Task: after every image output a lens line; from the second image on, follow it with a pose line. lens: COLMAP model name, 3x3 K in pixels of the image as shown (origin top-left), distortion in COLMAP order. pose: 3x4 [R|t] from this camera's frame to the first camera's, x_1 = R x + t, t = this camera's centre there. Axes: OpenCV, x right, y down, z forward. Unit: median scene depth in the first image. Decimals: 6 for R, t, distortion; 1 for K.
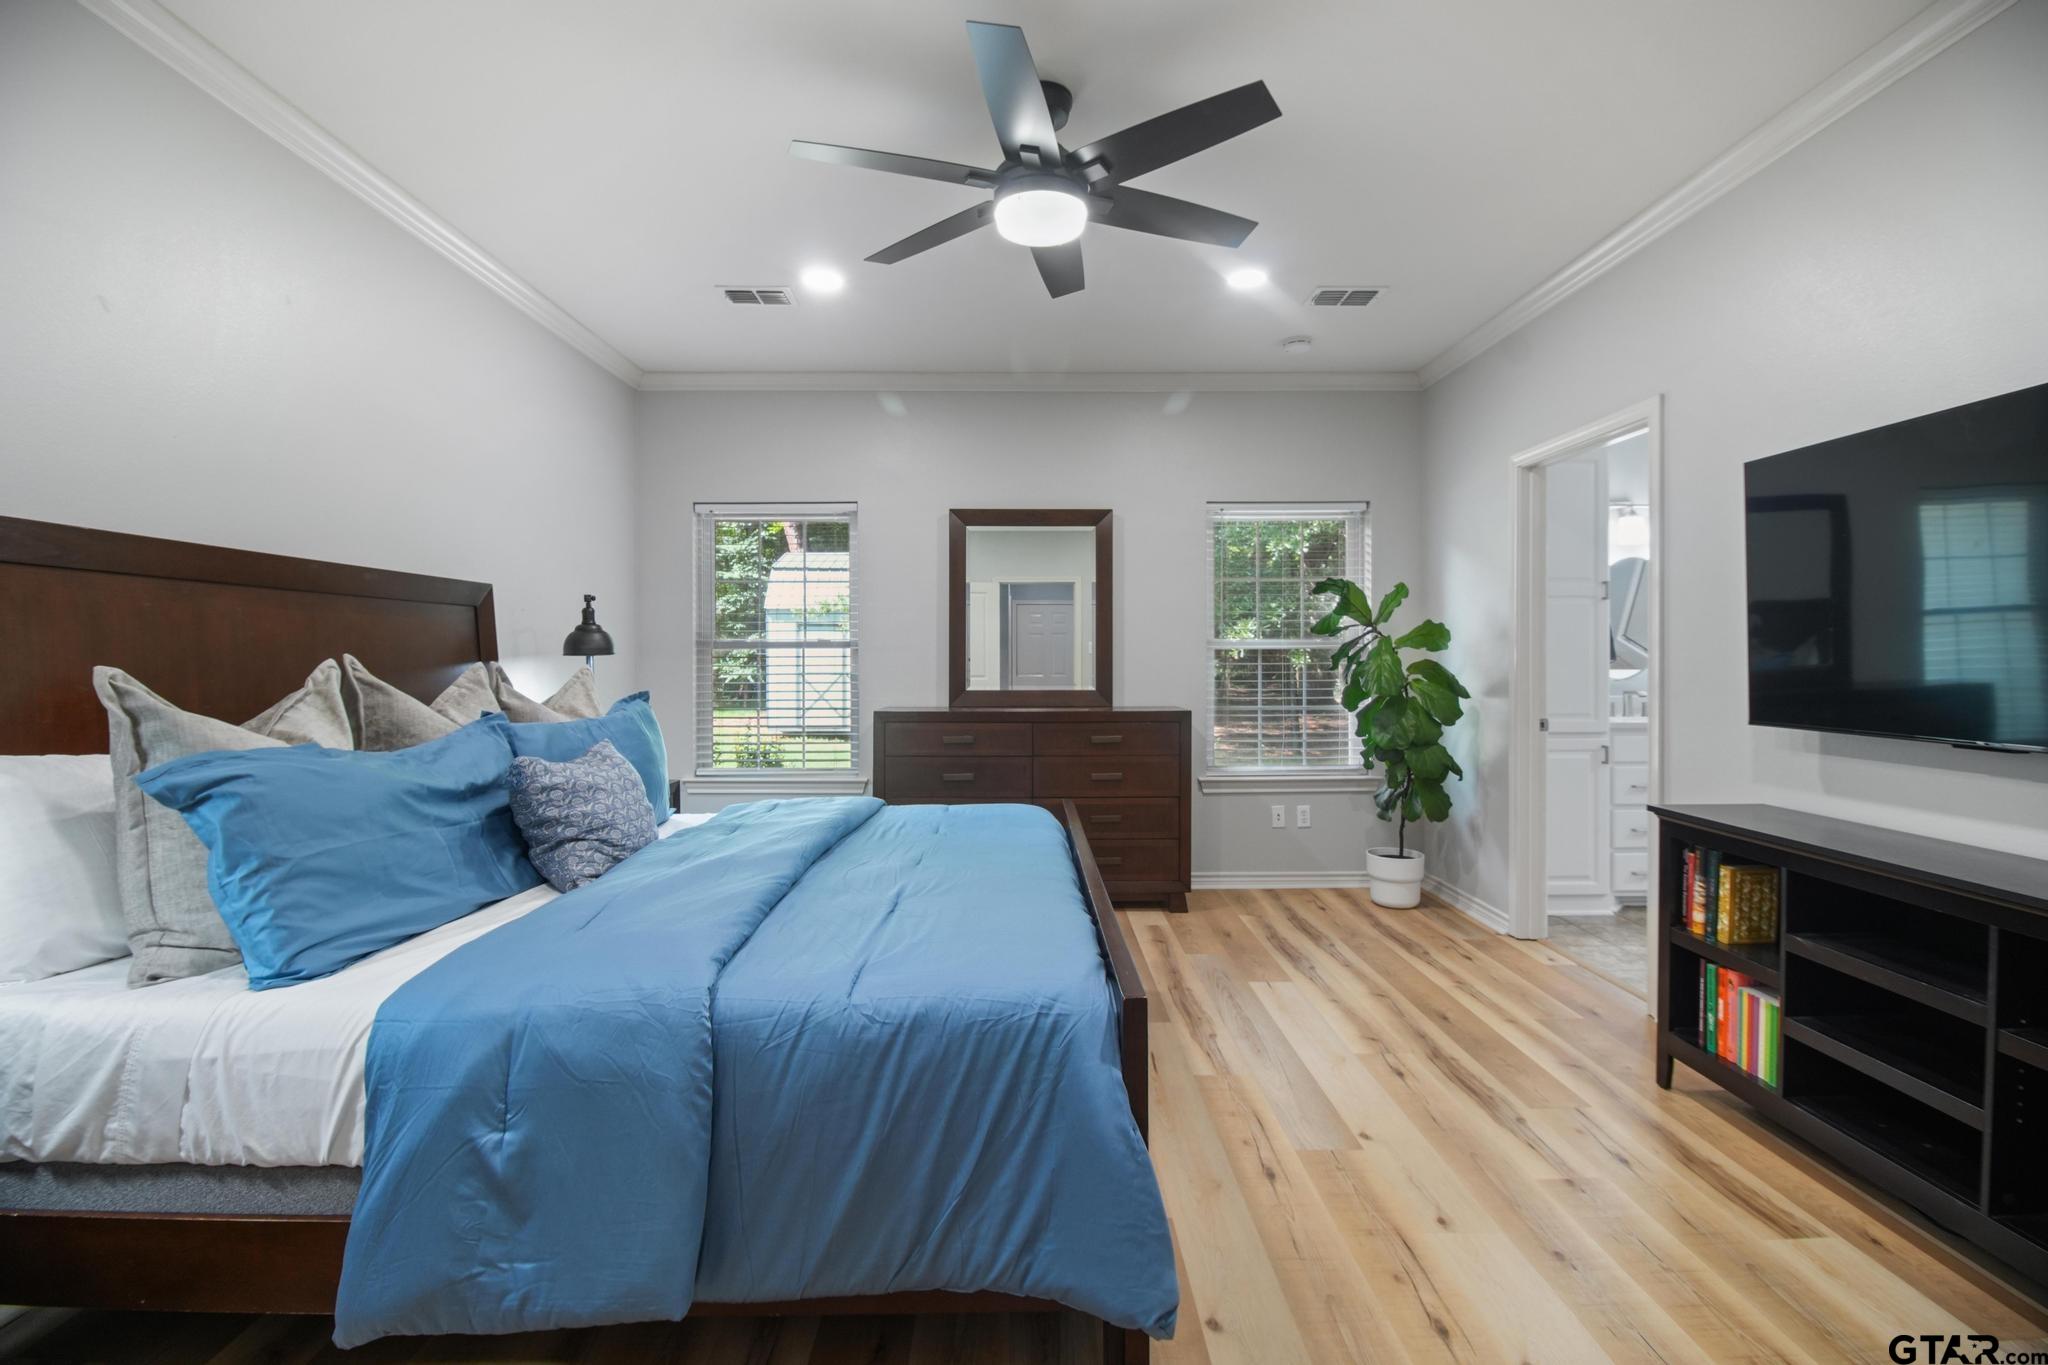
lens RADIAL K [[913.1, 0, 1022.8], [0, 913.1, 659.1], [0, 0, 1]] dist [-0.002993, -0.009102]
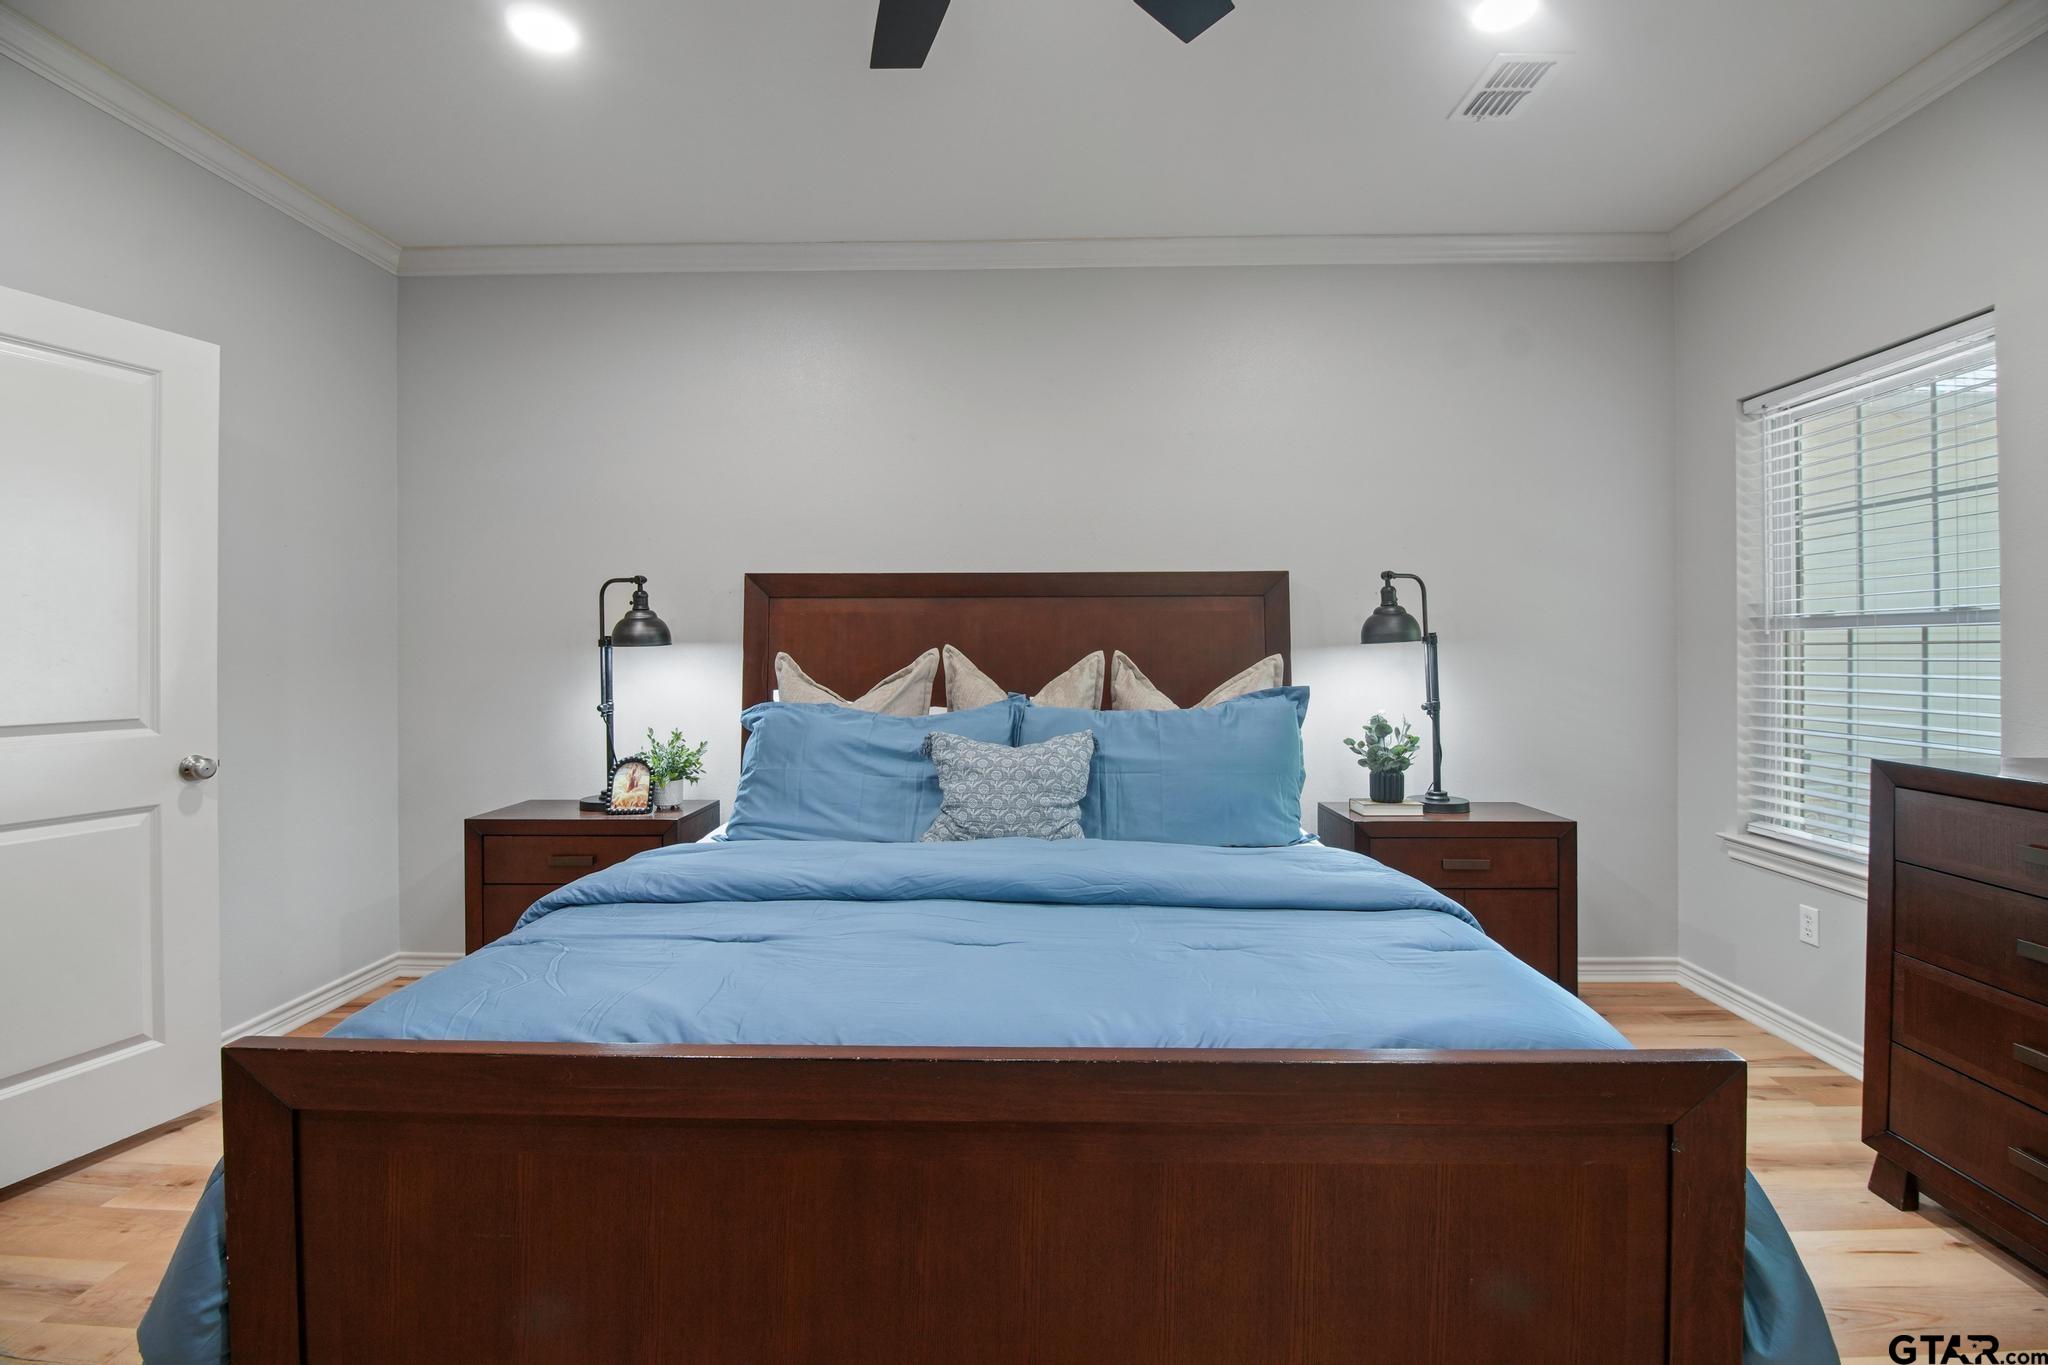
lens RADIAL K [[913.1, 0, 1022.8], [0, 913.1, 659.1], [0, 0, 1]] dist [-0.002993, -0.009102]
pose [[-0.024881, 0.006945, -0.999666, 0.403978], [-0.000230, 0.999976, 0.006953, 0.004702], [0.999690, 0.000403, -0.024879, 0.750997]]
